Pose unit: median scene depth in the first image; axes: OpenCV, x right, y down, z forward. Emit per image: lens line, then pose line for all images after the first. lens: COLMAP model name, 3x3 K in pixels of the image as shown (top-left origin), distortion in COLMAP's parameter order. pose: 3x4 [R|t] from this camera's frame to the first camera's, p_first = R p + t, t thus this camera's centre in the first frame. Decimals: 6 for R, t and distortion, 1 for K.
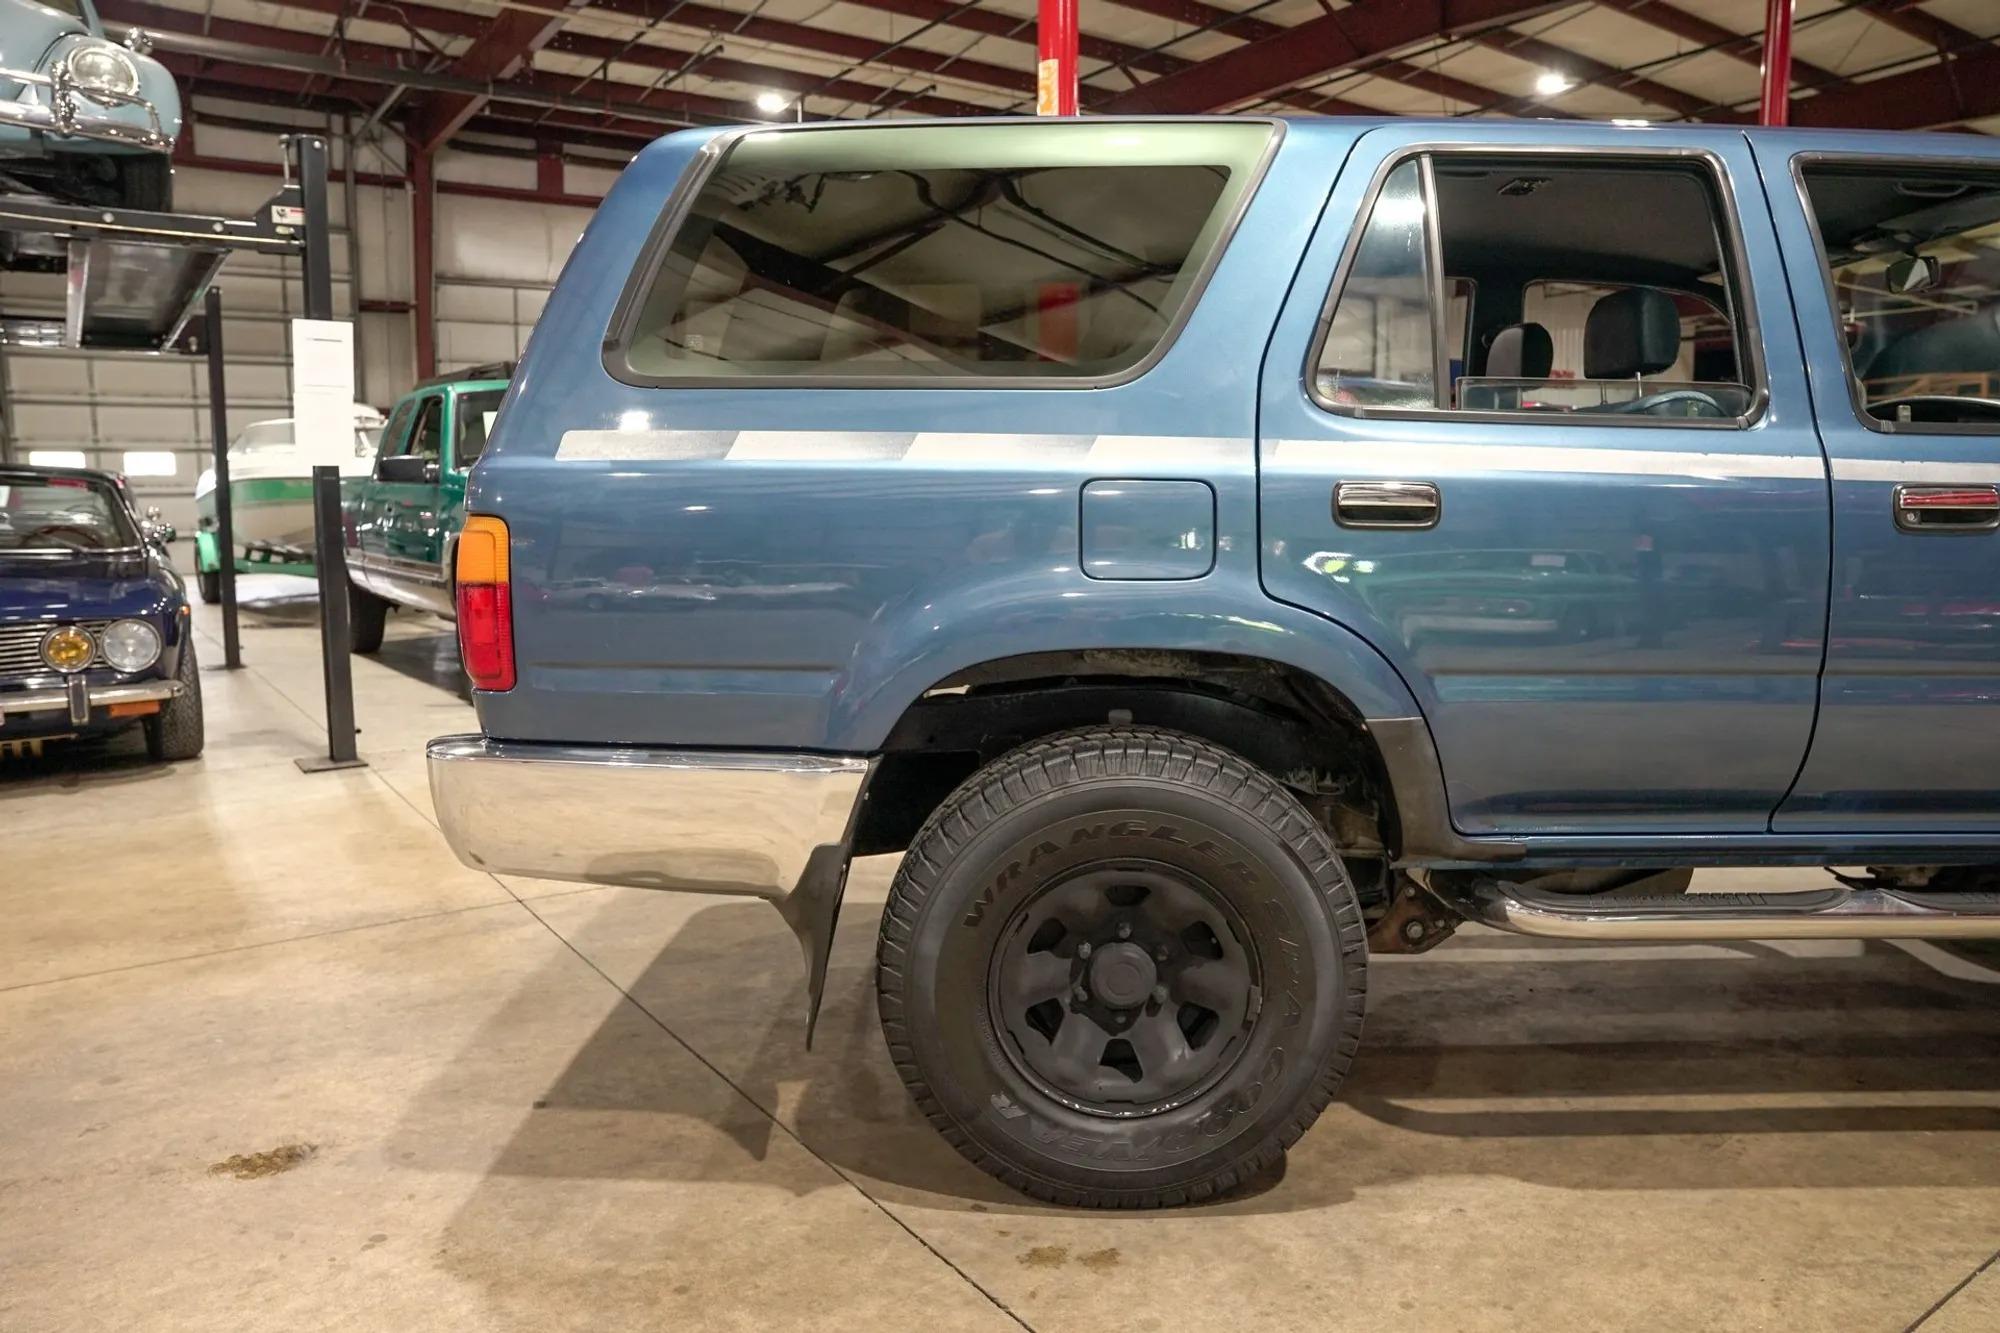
lens RADIAL K [[1365.4, 0, 1006.6], [0, 1365.4, 666.7], [0, 0, 1]] dist [-0.143347, 0.111486]
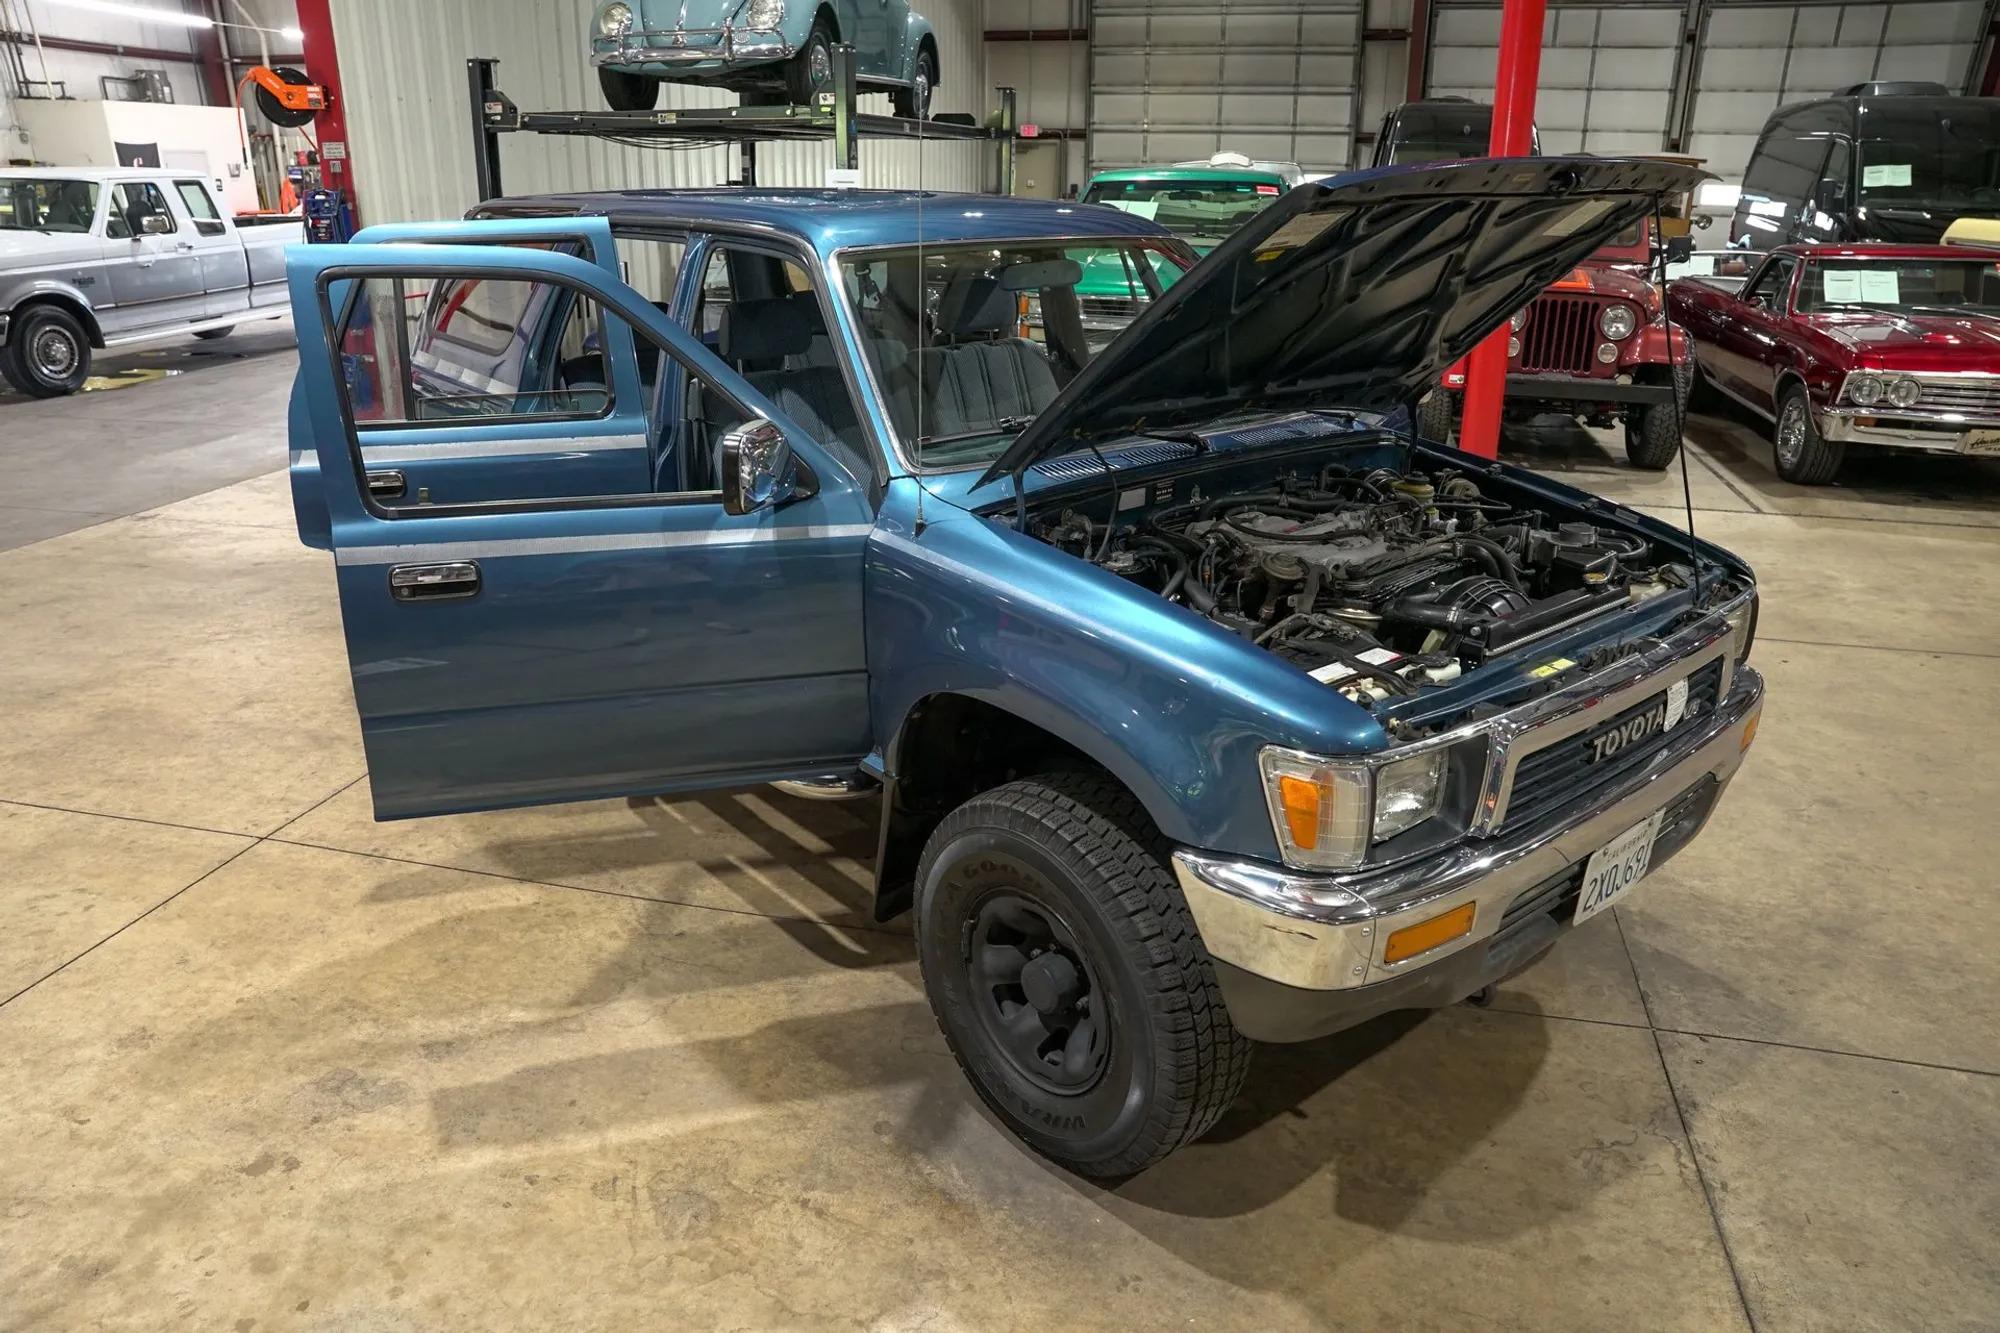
lens RADIAL K [[1365.4, 0, 1006.6], [0, 1365.4, 666.7], [0, 0, 1]] dist [-0.143347, 0.111486]
pose [[0.655784, 0.268953, -0.705416, 1.674942], [-0.104174, 0.957688, 0.268293, -0.289531], [0.747727, -0.102456, 0.656055, 0.139021]]
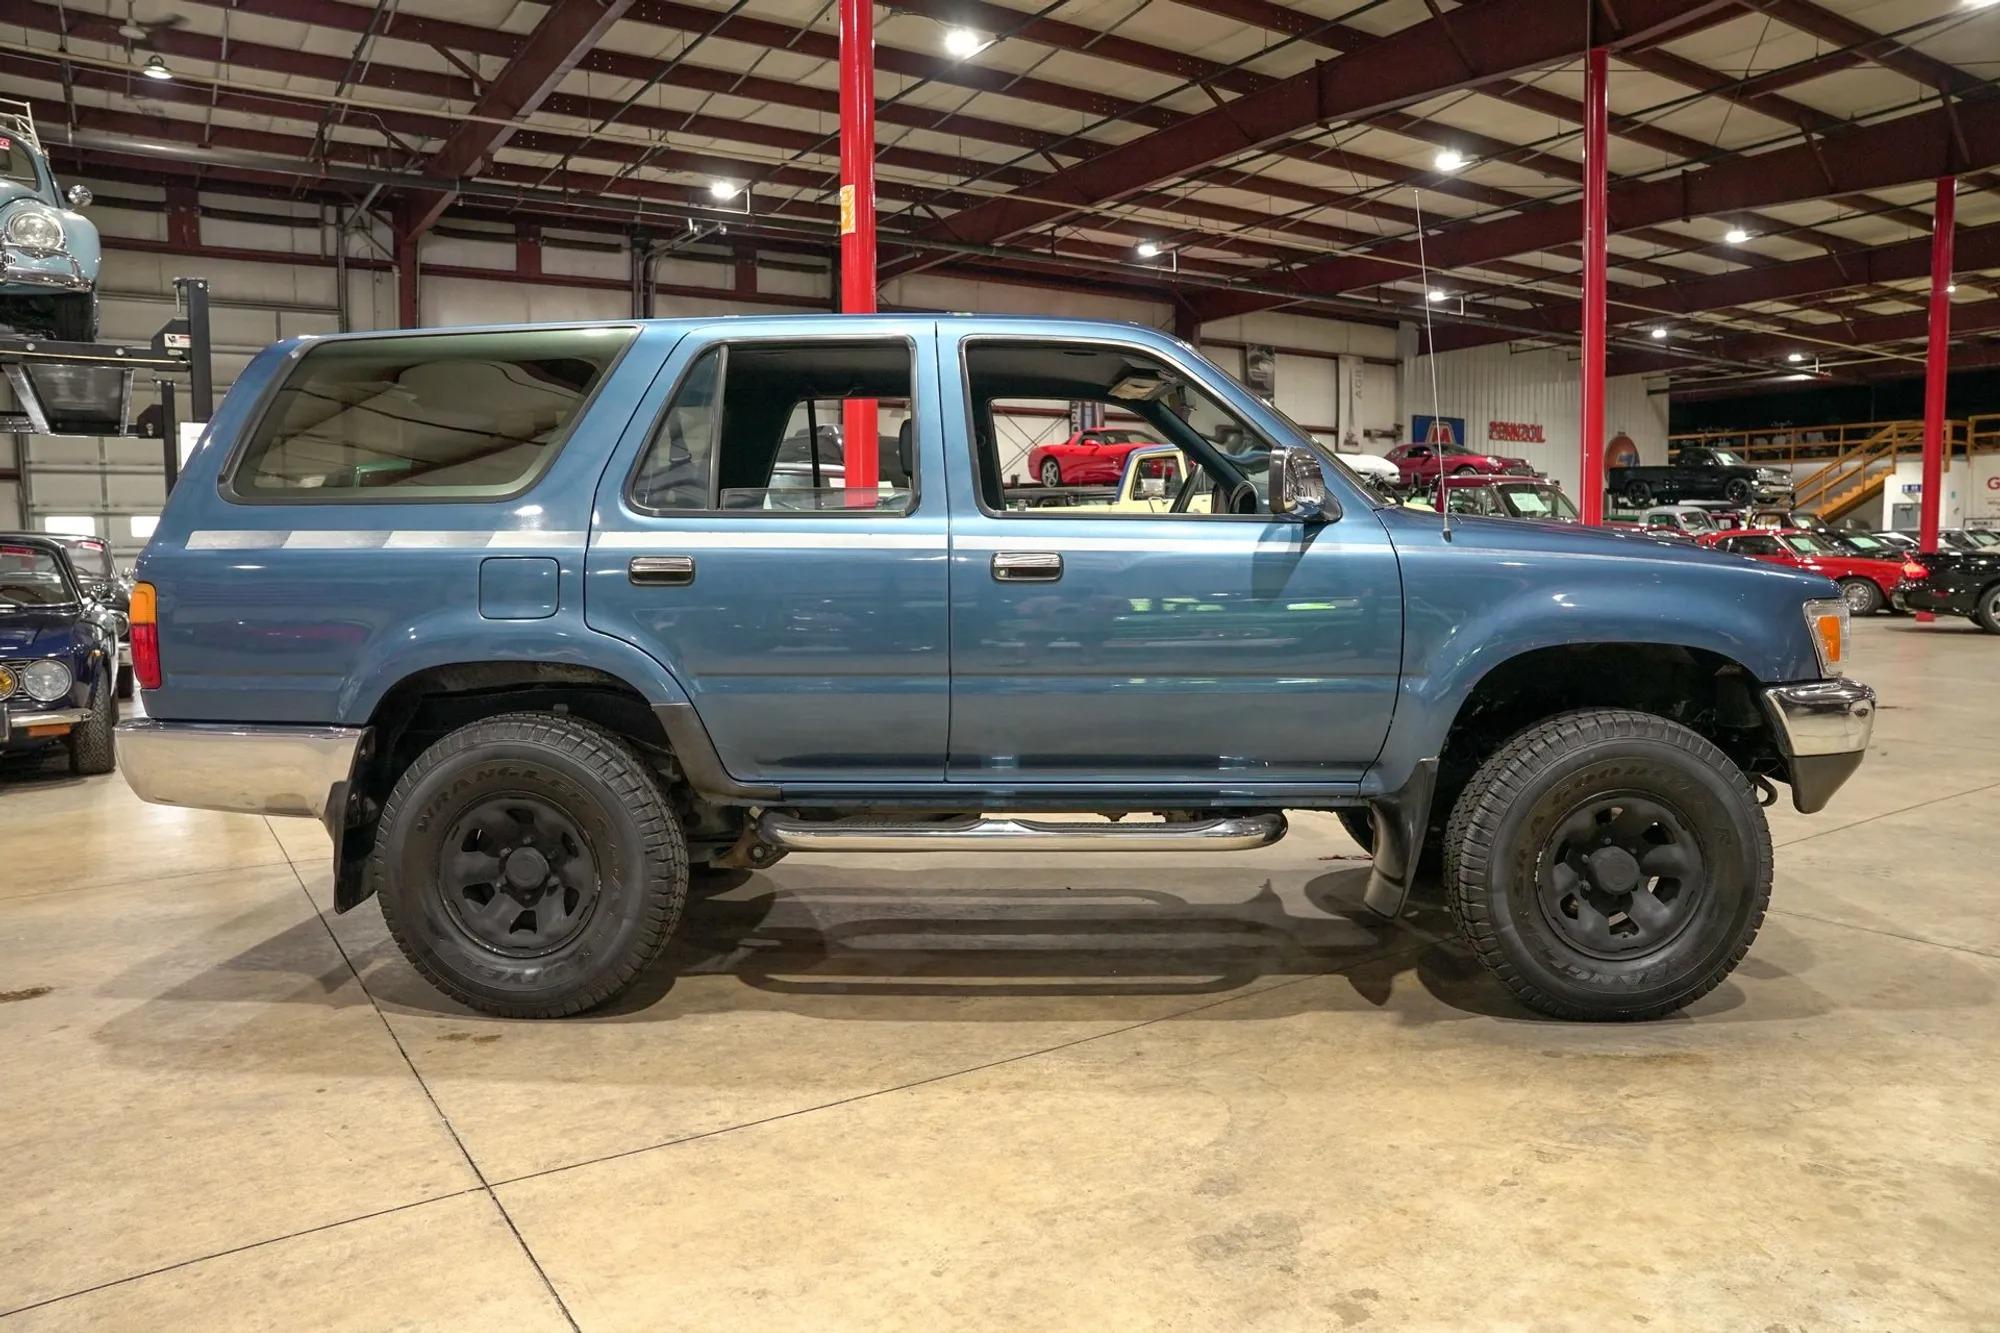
lens RADIAL K [[1365.4, 0, 1006.6], [0, 1365.4, 666.7], [0, 0, 1]] dist [-0.143347, 0.111486]
pose [[0.999685, -0.004664, -0.024654, 0.549600], [0.003703, 0.999237, -0.038881, 0.044255], [0.024816, 0.038777, 0.998940, -0.449958]]
